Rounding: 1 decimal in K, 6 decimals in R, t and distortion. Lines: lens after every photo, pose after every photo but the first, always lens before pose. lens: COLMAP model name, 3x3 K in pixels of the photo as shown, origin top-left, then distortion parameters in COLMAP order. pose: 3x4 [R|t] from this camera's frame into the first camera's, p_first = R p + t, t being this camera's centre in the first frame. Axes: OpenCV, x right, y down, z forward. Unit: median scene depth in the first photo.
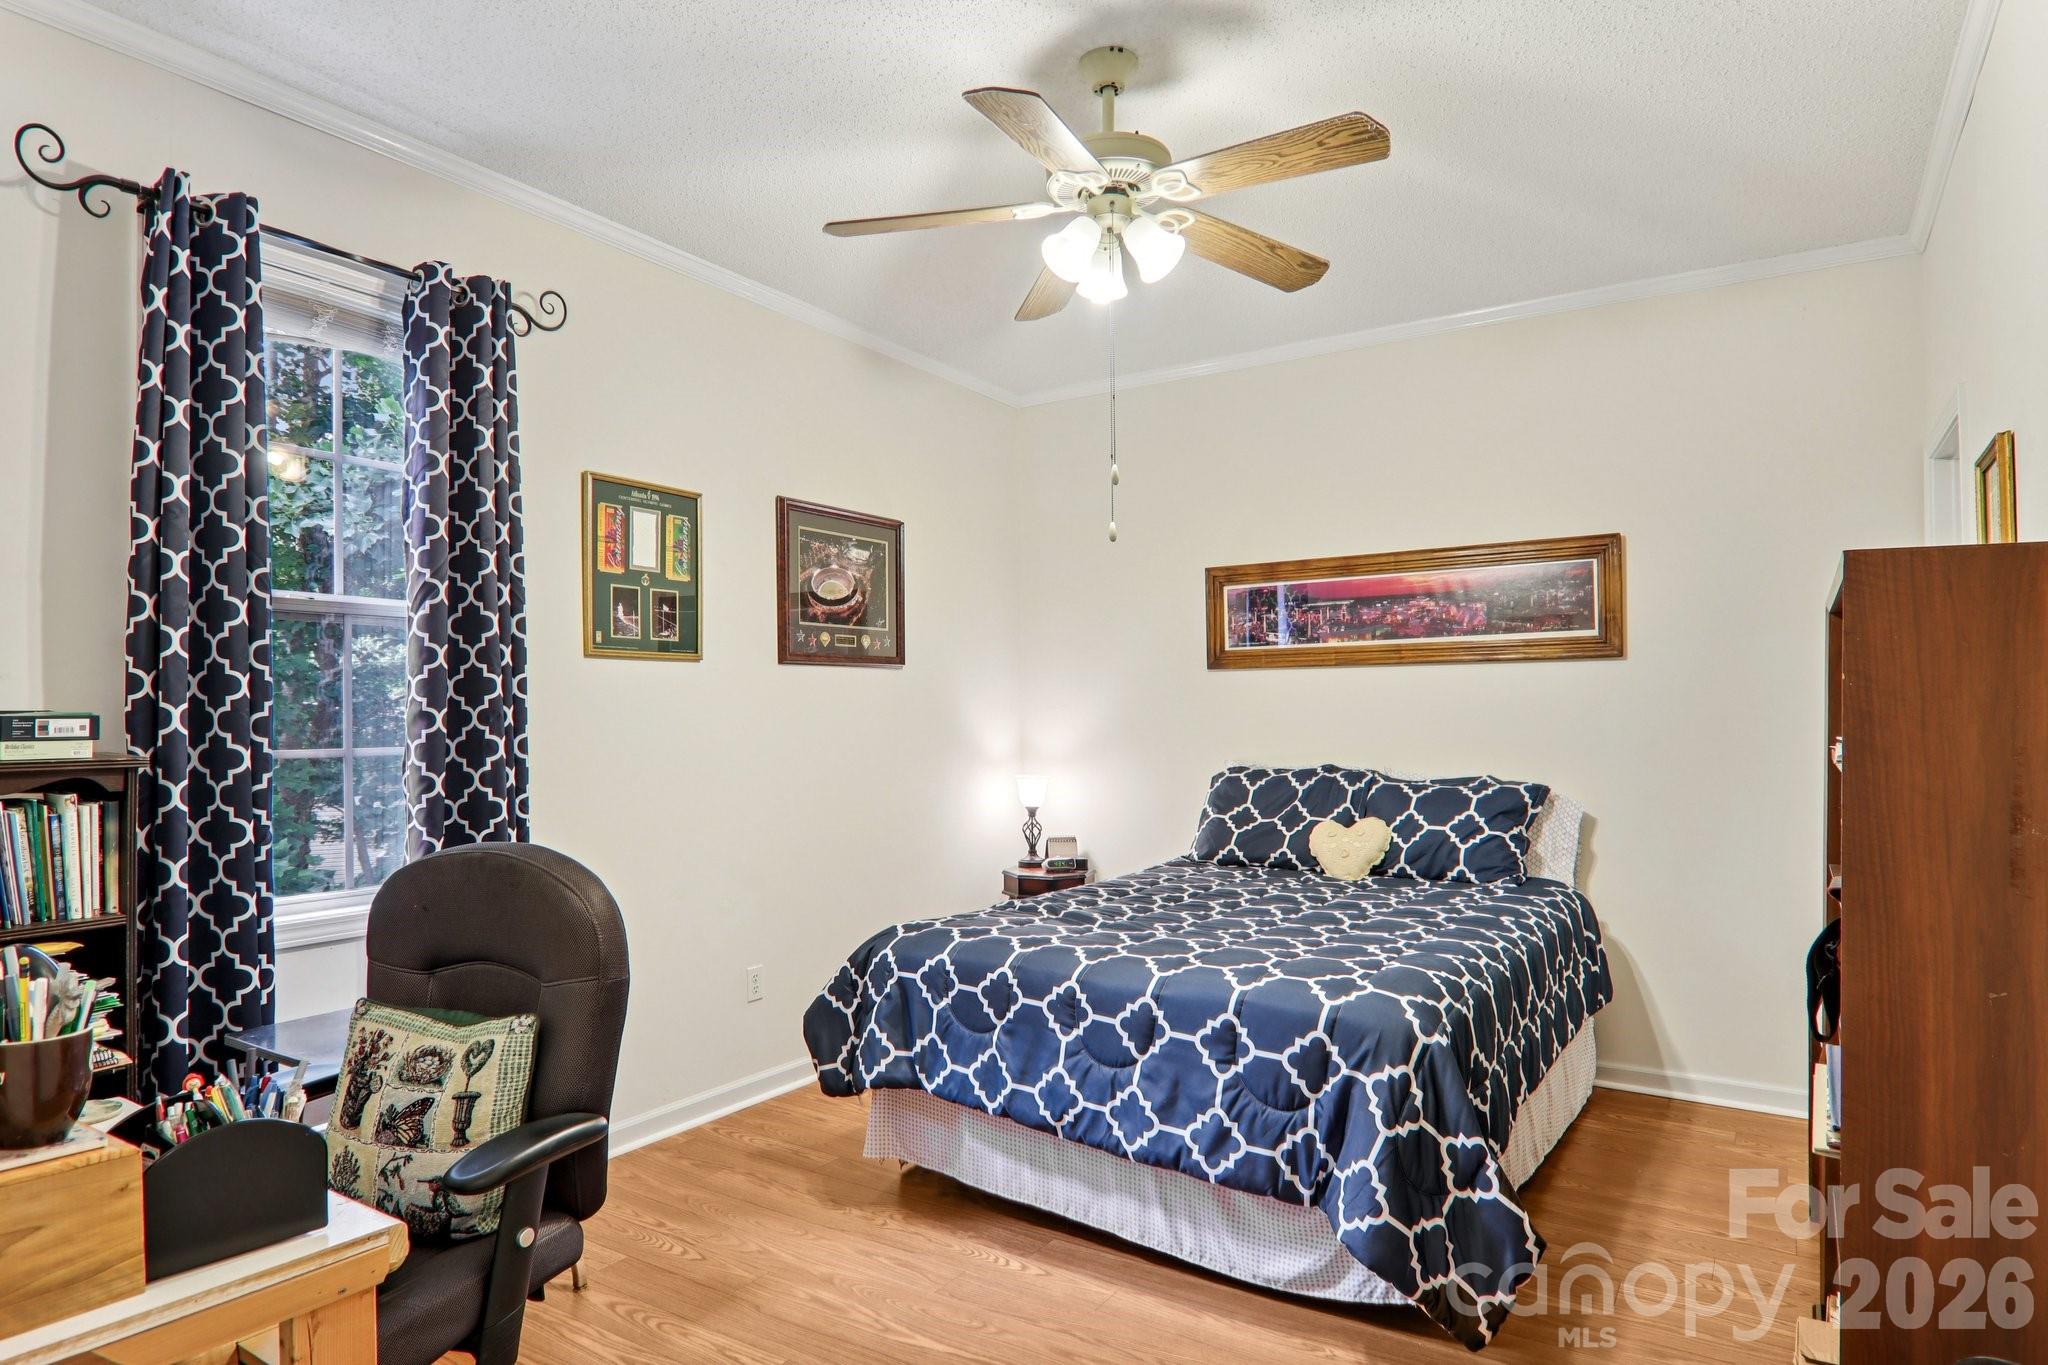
lens RADIAL K [[1187.0, 0, 1064.0], [0, 1187.0, 678.0], [0, 0, 1]] dist [0.012141, -0.022465]
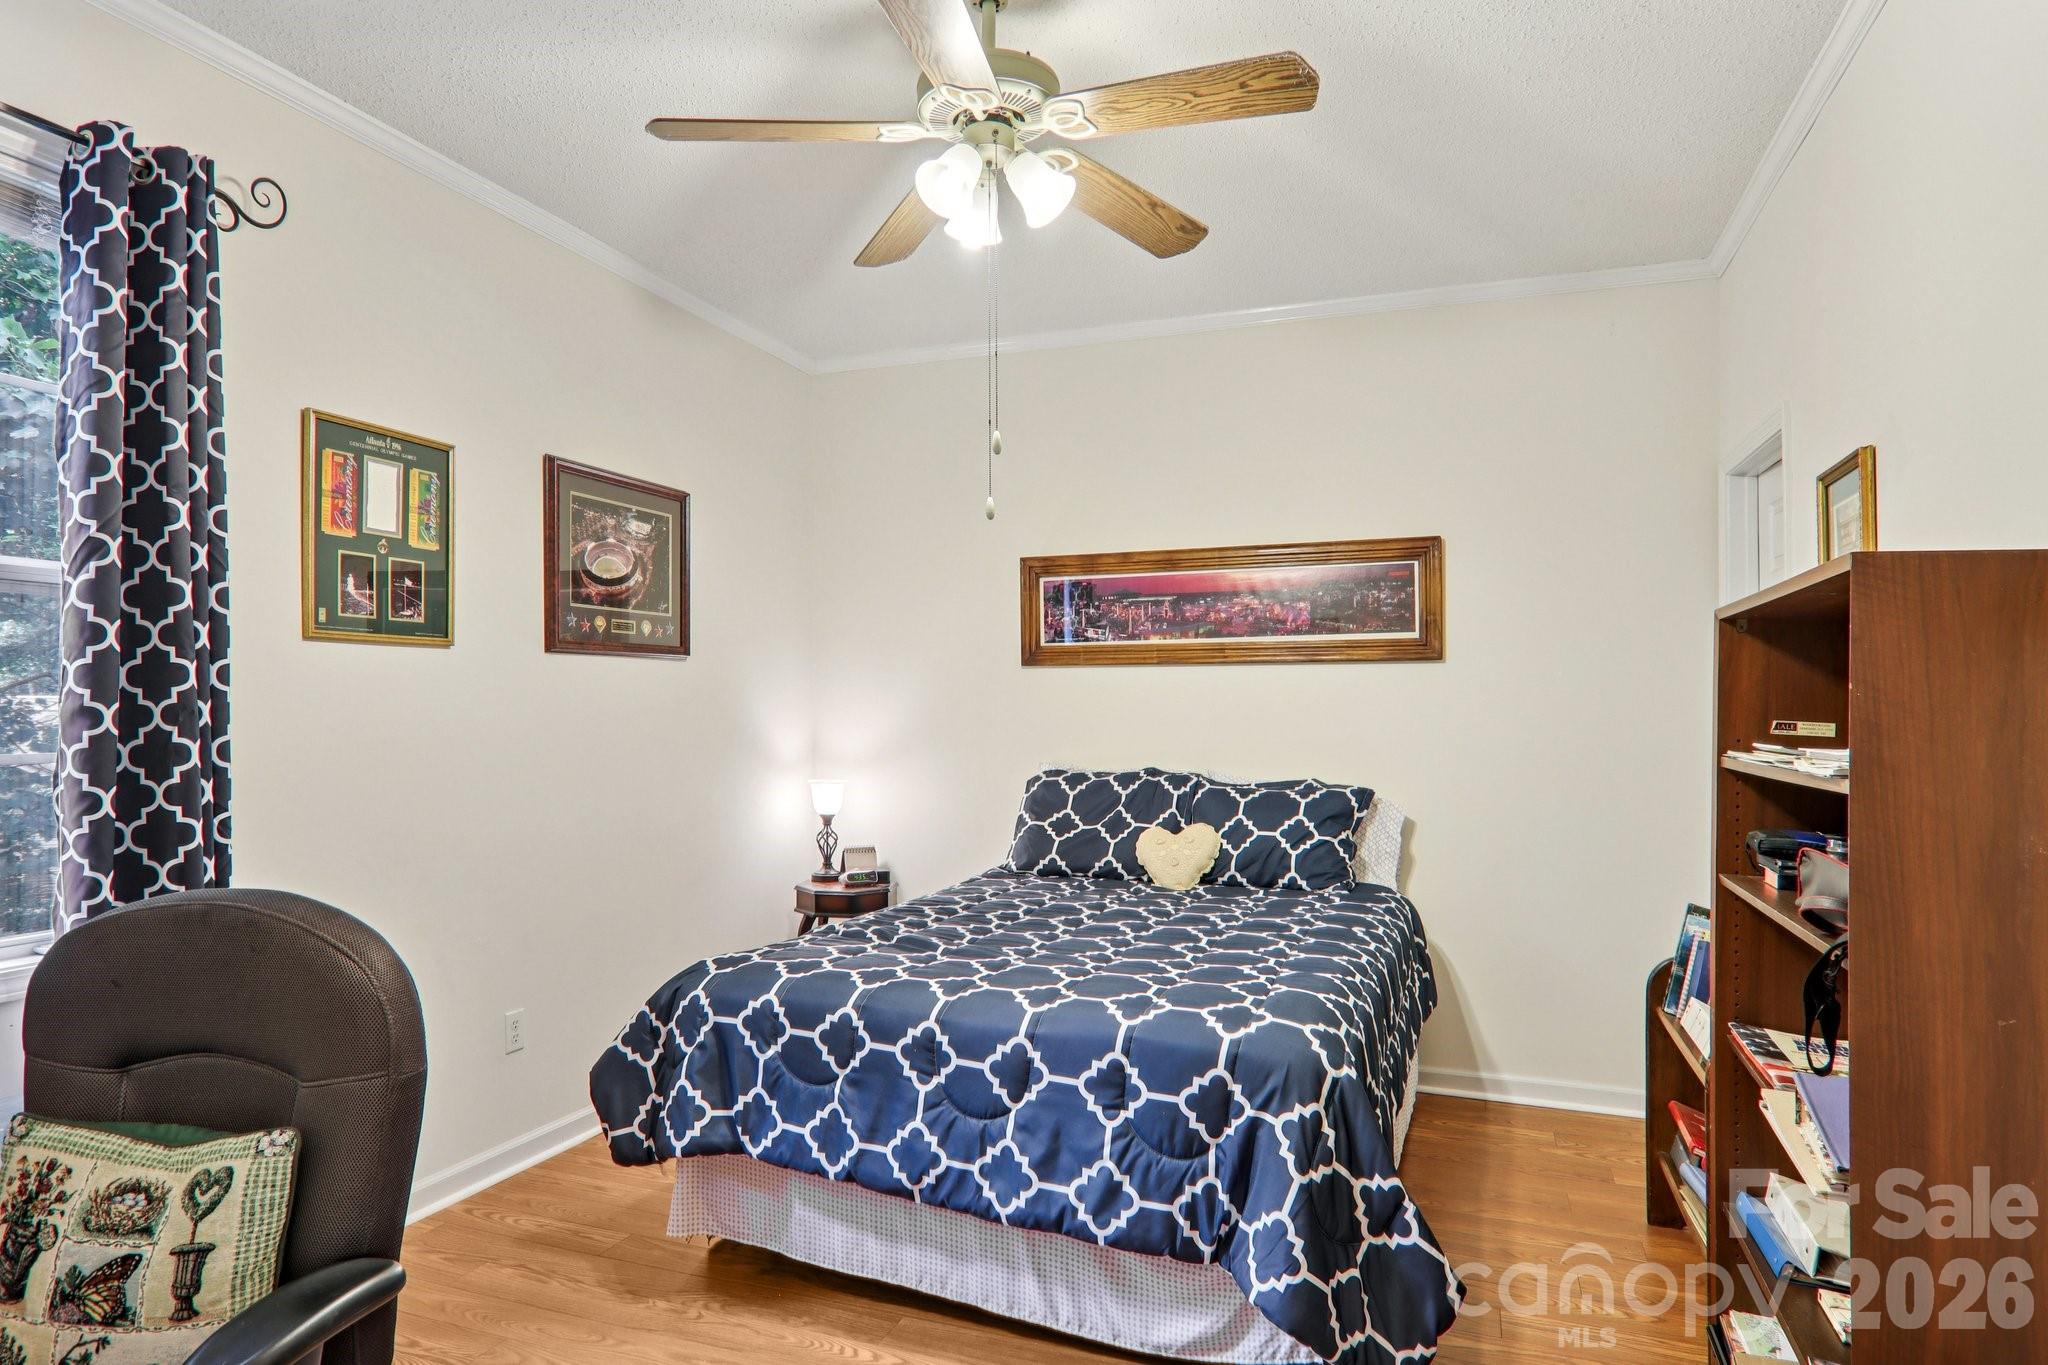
lens RADIAL K [[1187.0, 0, 1031.7], [0, 1187.0, 679.5], [0, 0, 1]] dist [0.012141, -0.022465]
pose [[0.977508, 0.012926, 0.210503, -0.090301], [-0.014235, 0.999888, 0.004703, -0.001393], [-0.210419, -0.007593, 0.977582, 0.110378]]
